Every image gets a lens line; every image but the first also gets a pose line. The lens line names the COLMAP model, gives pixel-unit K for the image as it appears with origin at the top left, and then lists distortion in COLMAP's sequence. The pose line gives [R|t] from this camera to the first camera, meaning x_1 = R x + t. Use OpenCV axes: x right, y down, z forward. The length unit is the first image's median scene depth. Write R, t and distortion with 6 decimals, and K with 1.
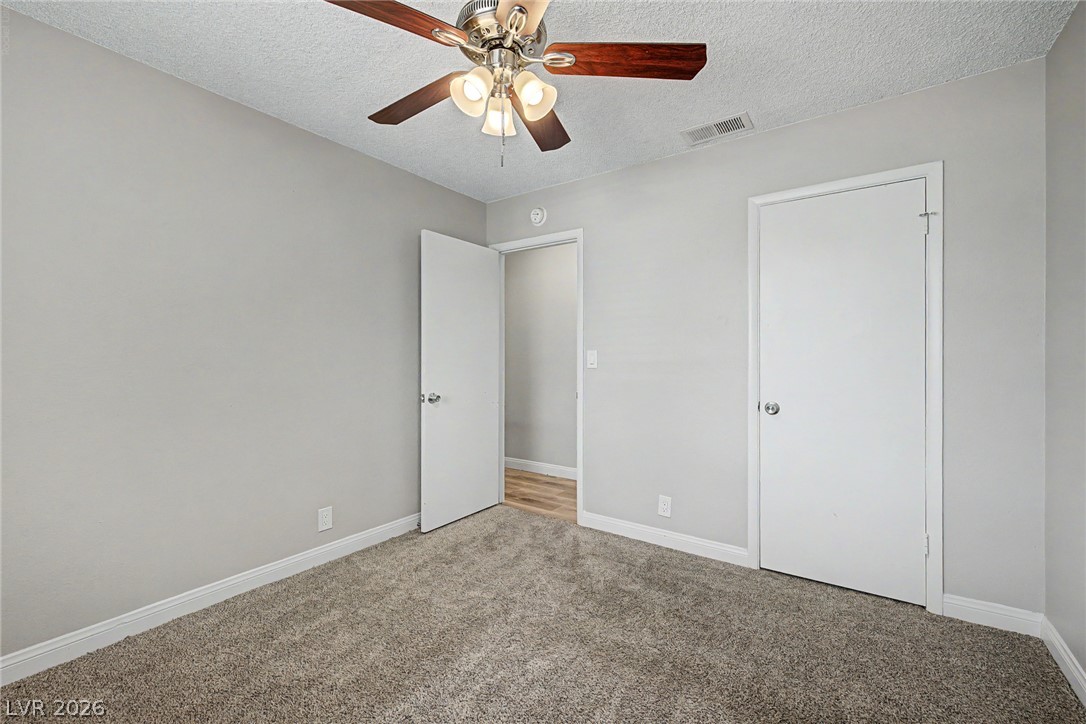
lens RADIAL K [[455.1, 0, 541.0], [0, 455.1, 362.4], [0, 0, 1]] dist [0.009206, -0.000426]
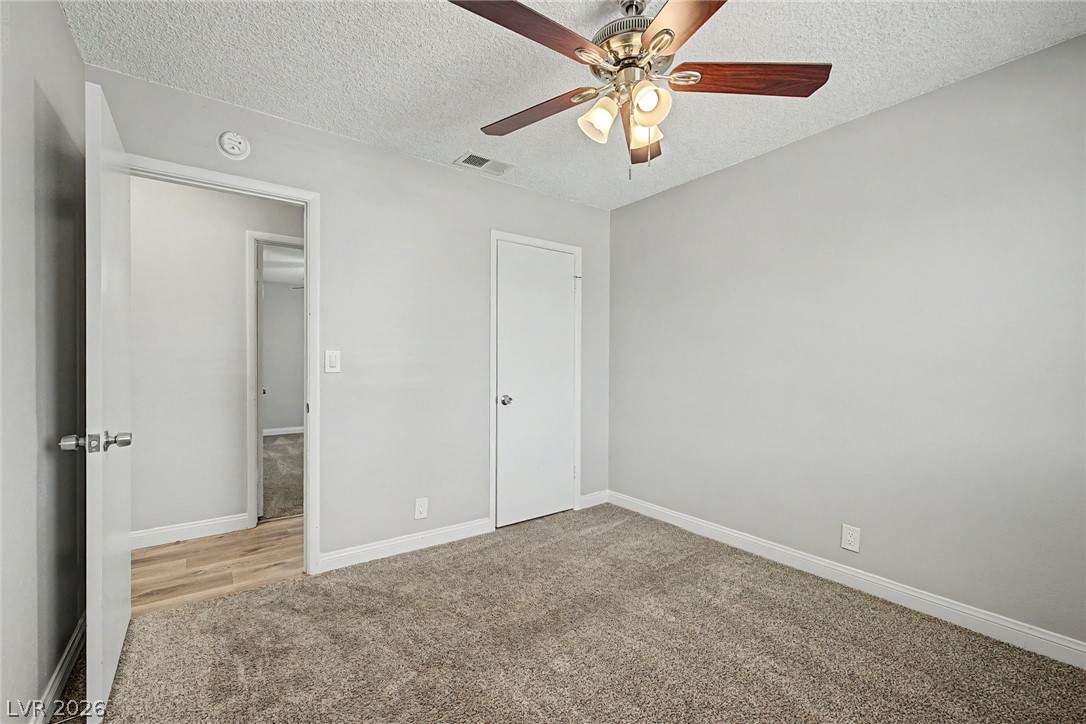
lens RADIAL K [[469.6, 0, 546.9], [0, 469.6, 363.5], [0, 0, 1]] dist [0.001217, -0.000175]
pose [[0.296097, -0.009742, 0.955108, -0.700717], [-0.006860, 0.999900, 0.012326, -0.019257], [-0.955133, -0.010202, 0.296001, 0.485695]]
